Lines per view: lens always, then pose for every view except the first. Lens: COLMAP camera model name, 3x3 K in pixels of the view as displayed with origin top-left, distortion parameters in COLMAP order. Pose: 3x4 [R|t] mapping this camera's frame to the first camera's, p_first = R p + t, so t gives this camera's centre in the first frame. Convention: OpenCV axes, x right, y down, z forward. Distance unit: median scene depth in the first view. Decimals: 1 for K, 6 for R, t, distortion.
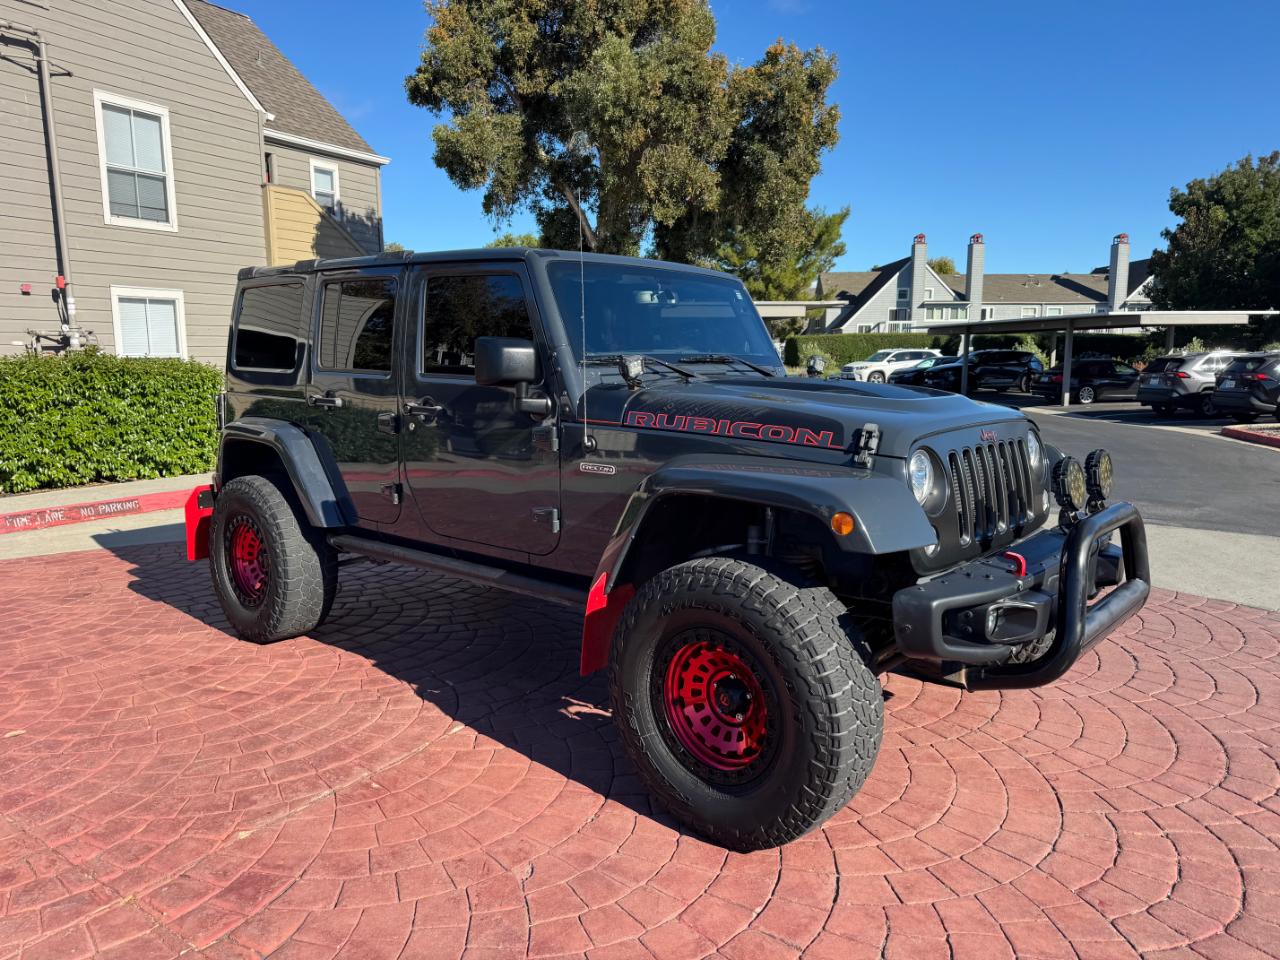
lens RADIAL K [[900.0, 0, 645.5], [0, 900.0, 473.9], [0, 0, 1]] dist [0.025236, -0.027721]
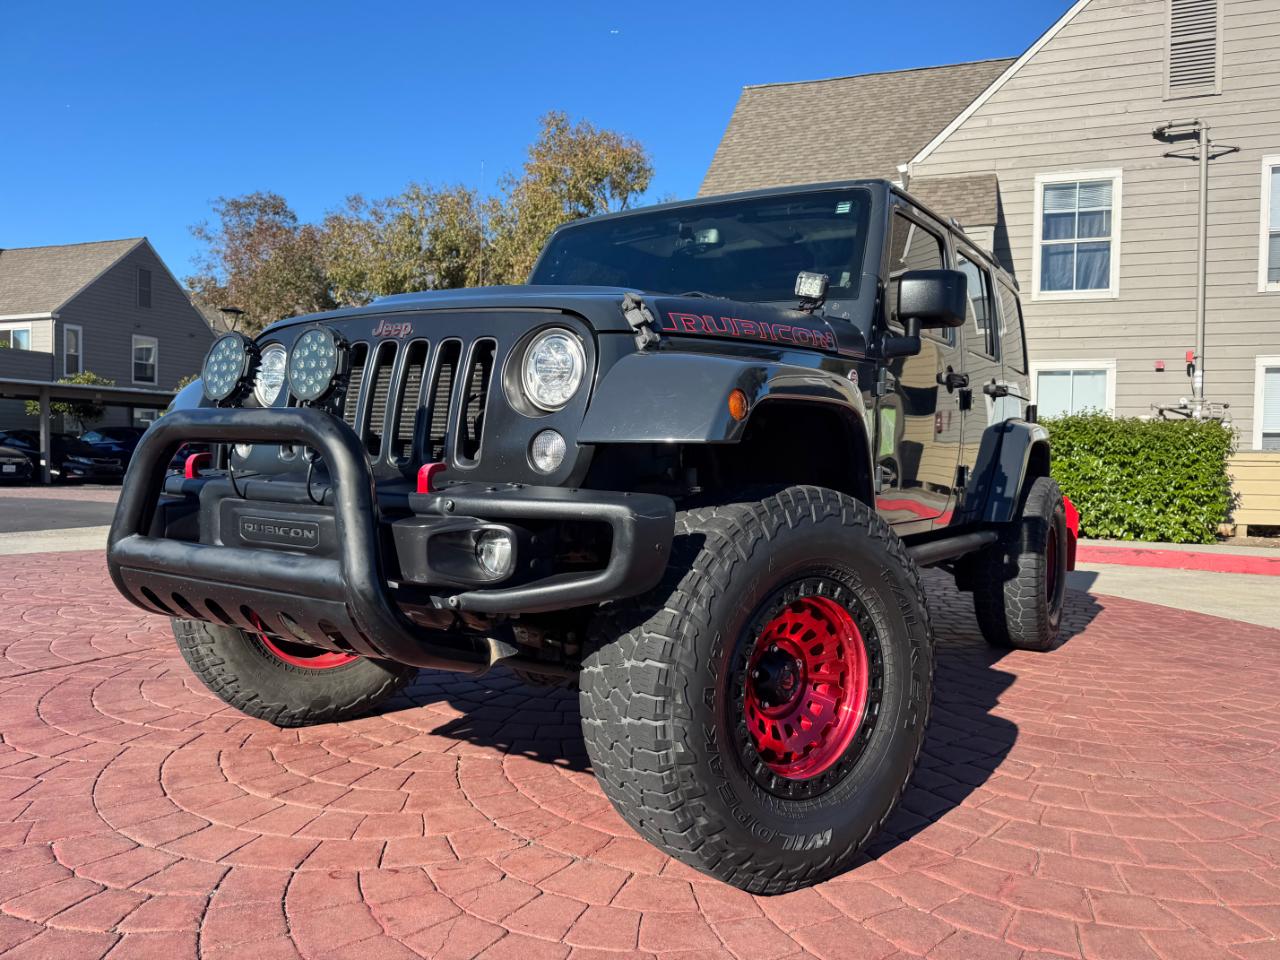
lens RADIAL K [[904.5, 0, 645.7], [0, 904.5, 486.4], [0, 0, 1]] dist [0.003323, -0.003462]
pose [[0.154024, 0.038035, -0.987335, 0.262332], [-0.148617, 0.988782, 0.014907, 0.007461], [0.976826, 0.144439, 0.157949, 0.259100]]
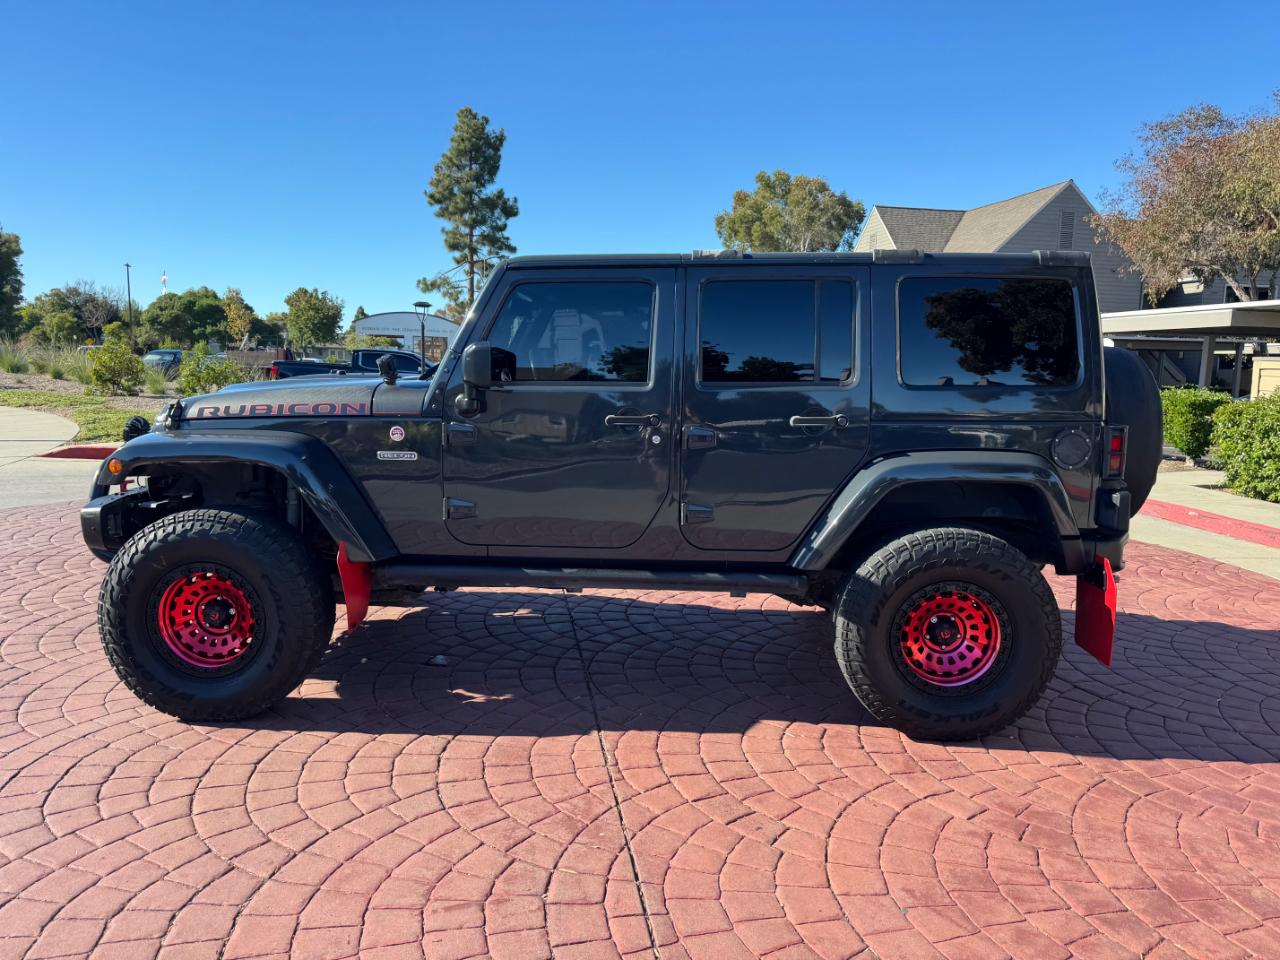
lens RADIAL K [[901.4, 0, 640.0], [0, 901.4, 480.0], [0, 0, 1]] dist [0.068352, -0.094942]
pose [[-0.764410, 0.067858, -0.641150, 0.189917], [-0.101622, 0.969334, 0.223751, -0.077691], [0.636672, 0.236192, -0.734072, 0.593899]]
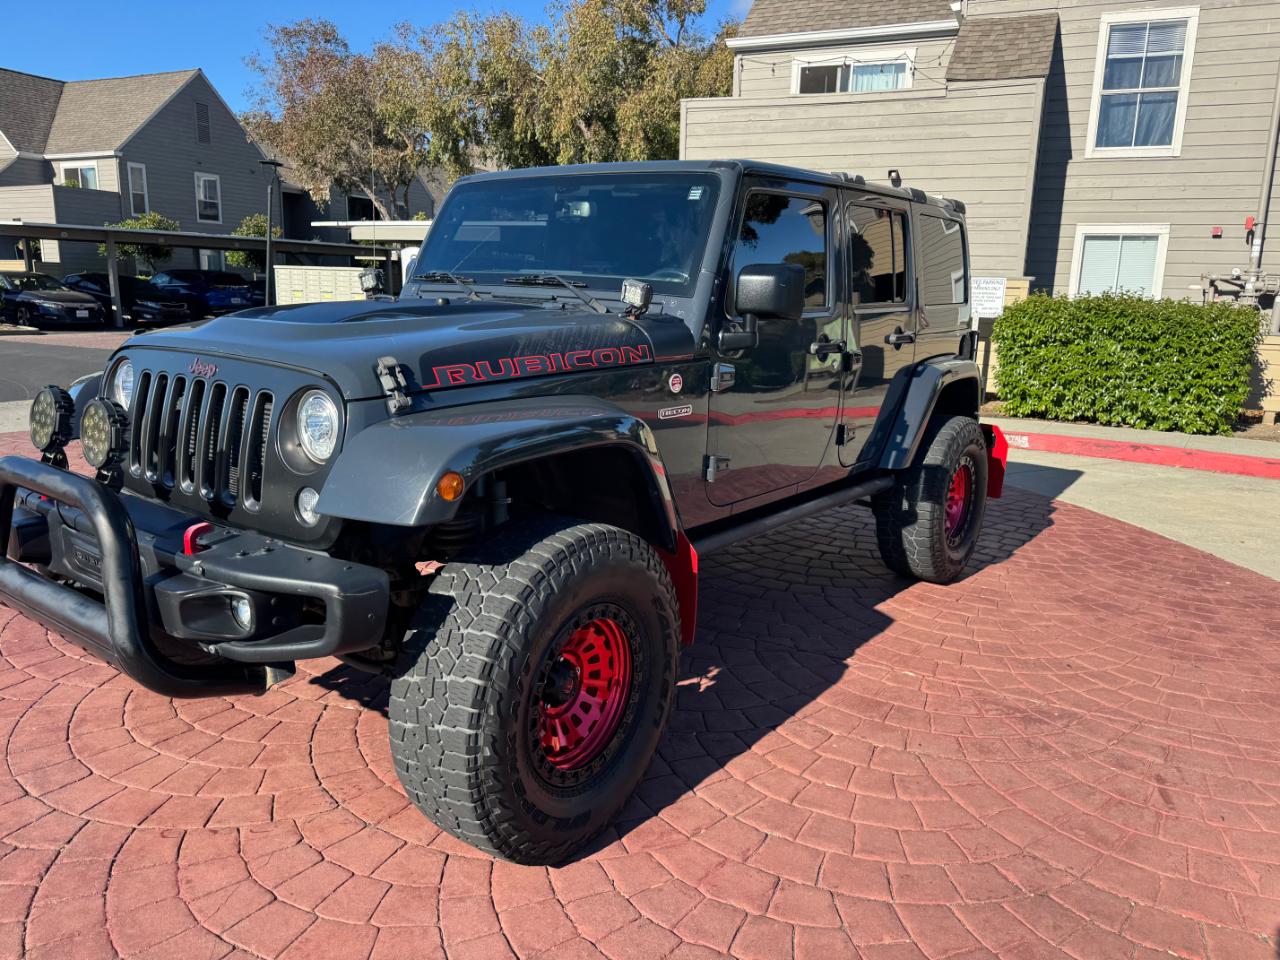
lens RADIAL K [[900.0, 0, 645.5], [0, 900.0, 473.9], [0, 0, 1]] dist [0.025236, -0.027721]
pose [[0.074082, 0.206698, -0.975596, 0.280648], [-0.157069, 0.968493, 0.193265, -0.040144], [0.984805, 0.138919, 0.104213, 0.307812]]
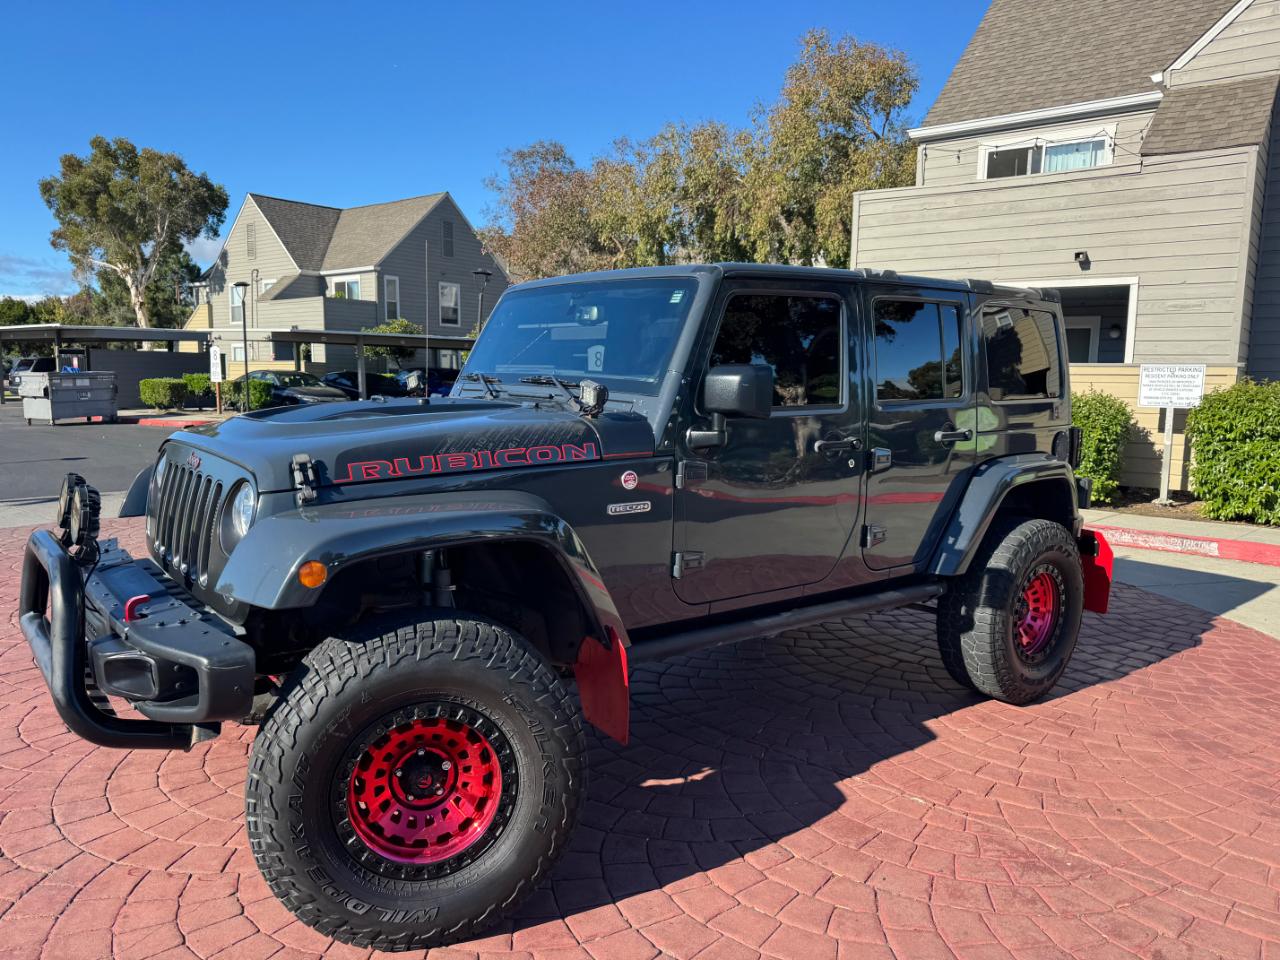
lens RADIAL K [[898.9, 0, 630.2], [0, 898.9, 490.0], [0, 0, 1]] dist [0.012301, -0.015792]
pose [[-0.180014, 0.127079, -0.975421, 0.278989], [-0.142321, 0.977821, 0.153657, -0.051815], [0.973314, 0.166483, -0.157935, 0.369137]]
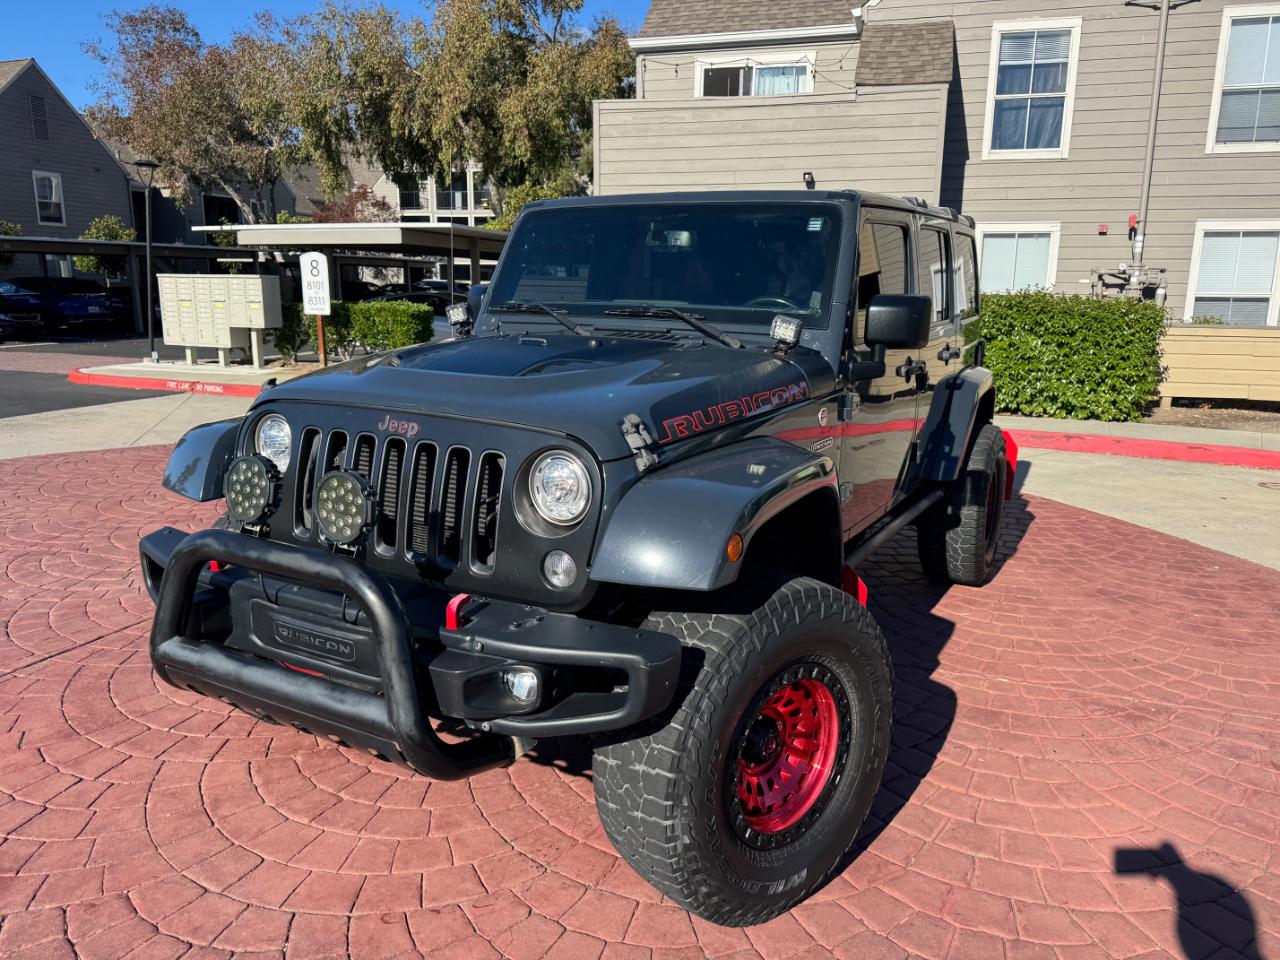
lens RADIAL K [[900.9, 0, 631.8], [0, 900.9, 481.5], [0, 0, 1]] dist [0.007920, -0.008028]
pose [[0.205548, 0.214262, -0.954904, 0.267500], [-0.136382, 0.972489, 0.188851, -0.040146], [0.969097, 0.091414, 0.229115, 0.240550]]
